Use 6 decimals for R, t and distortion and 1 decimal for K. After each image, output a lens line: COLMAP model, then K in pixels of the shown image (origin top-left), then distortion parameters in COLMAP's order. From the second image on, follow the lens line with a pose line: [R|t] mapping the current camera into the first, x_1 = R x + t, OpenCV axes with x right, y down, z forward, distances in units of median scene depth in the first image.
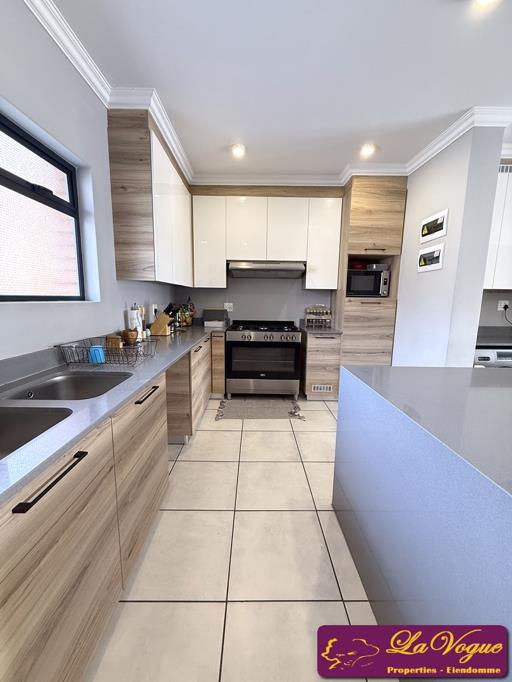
lens RADIAL K [[272.1, 0, 256.5], [0, 272.1, 339.7], [0, 0, 1]] dist [0.001108, -0.000315]
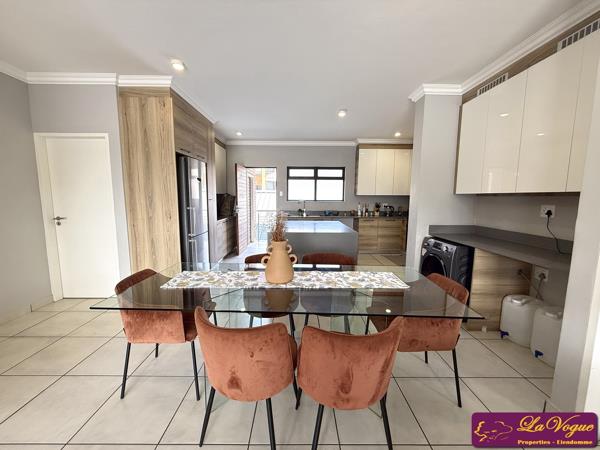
lens RADIAL K [[239.3, 0, 298.4], [0, 239.3, 224.4], [0, 0, 1]] dist [0.001108, -0.000315]
pose [[-0.005378, 0.101159, -0.994856, 1.635938], [-0.155482, 0.982686, 0.100762, -0.042293], [0.987824, 0.155224, 0.010444, 0.257090]]
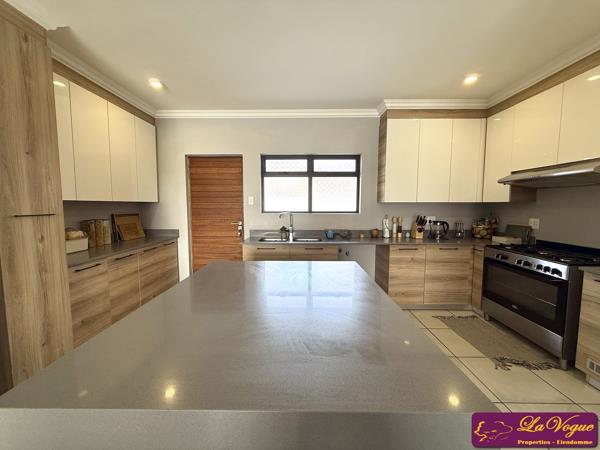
lens RADIAL K [[239.3, 0, 299.0], [0, 239.3, 224.4], [0, 0, 1]] dist [0.001108, -0.000315]
pose [[-0.020709, 0.066383, -0.997579, 0.797179], [-0.149774, 0.986328, 0.068743, -0.072467], [0.988503, 0.150835, -0.010483, 0.355957]]
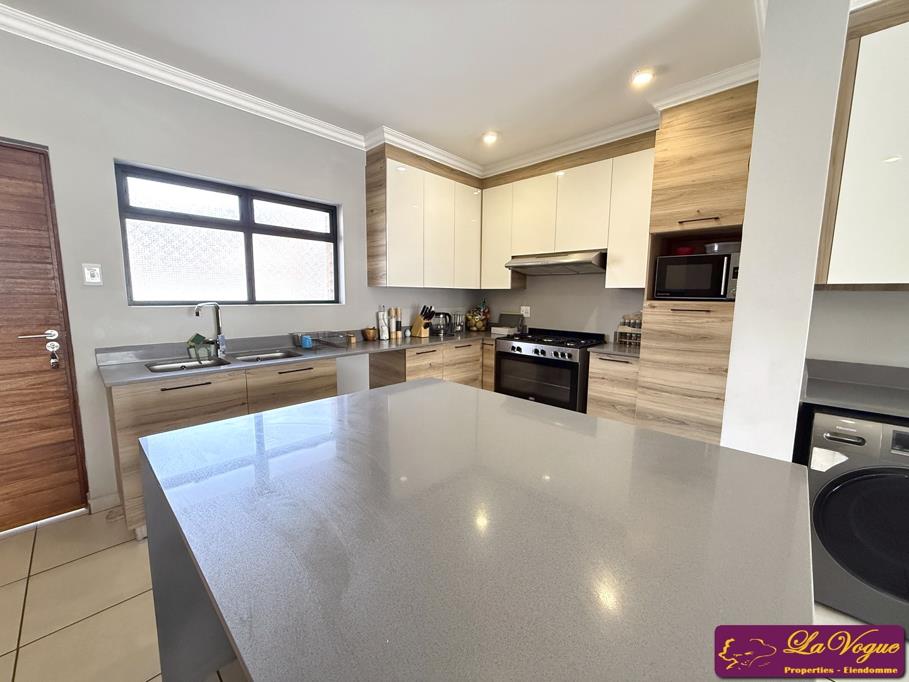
lens RADIAL K [[362.6, 0, 451.7], [0, 362.6, 340.7], [0, 0, 1]] dist [0.001108, -0.000315]
pose [[0.714727, 0.080595, -0.694745, 0.617769], [-0.103853, 0.994556, 0.008535, -0.023021], [0.691650, 0.066051, 0.719206, 0.081867]]
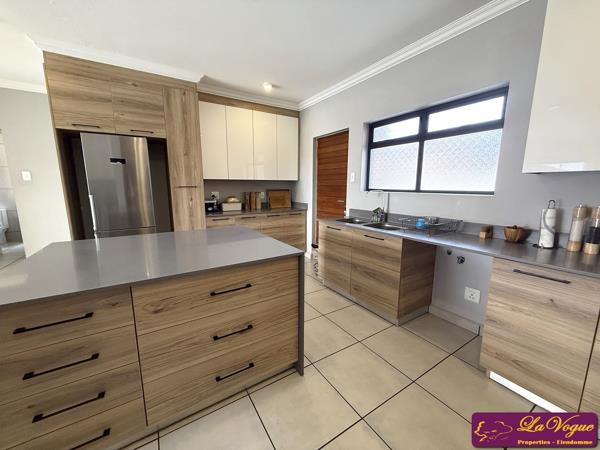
lens RADIAL K [[239.3, 0, 298.6], [0, 239.3, 223.5], [0, 0, 1]] dist [0.001108, -0.000315]
pose [[-0.849773, 0.067286, -0.522837, 0.426654], [-0.093045, 0.957104, 0.274400, -0.144769], [0.518873, 0.281825, -0.807060, 0.894811]]
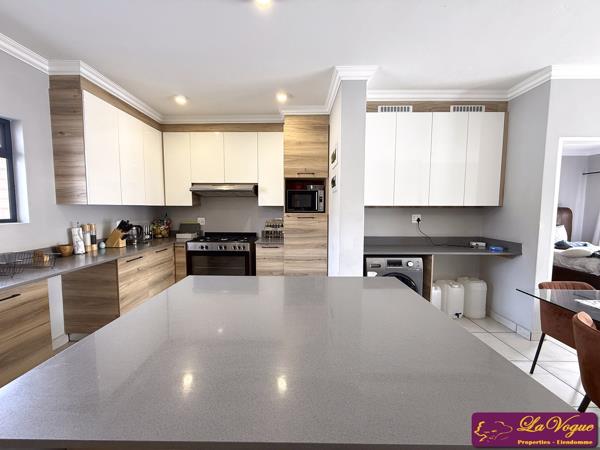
lens RADIAL K [[239.3, 0, 298.8], [0, 239.3, 224.8], [0, 0, 1]] dist [0.001108, -0.000315]
pose [[0.999694, -0.010253, -0.022510, 0.423765], [0.008416, 0.996741, -0.080232, -0.020930], [0.023259, 0.080018, 0.996522, -0.035603]]
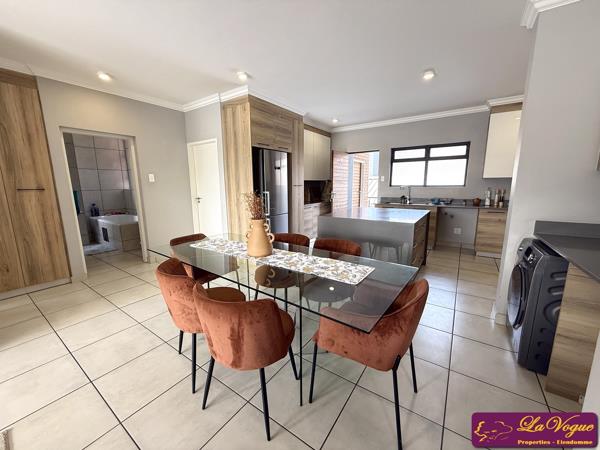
lens RADIAL K [[239.3, 0, 297.9], [0, 239.3, 224.6], [0, 0, 1]] dist [0.001108, -0.000315]
pose [[-0.578932, 0.126212, -0.805549, 1.534031], [-0.121799, 0.963477, 0.238491, -0.090775], [0.806228, 0.236185, -0.542414, 0.649800]]
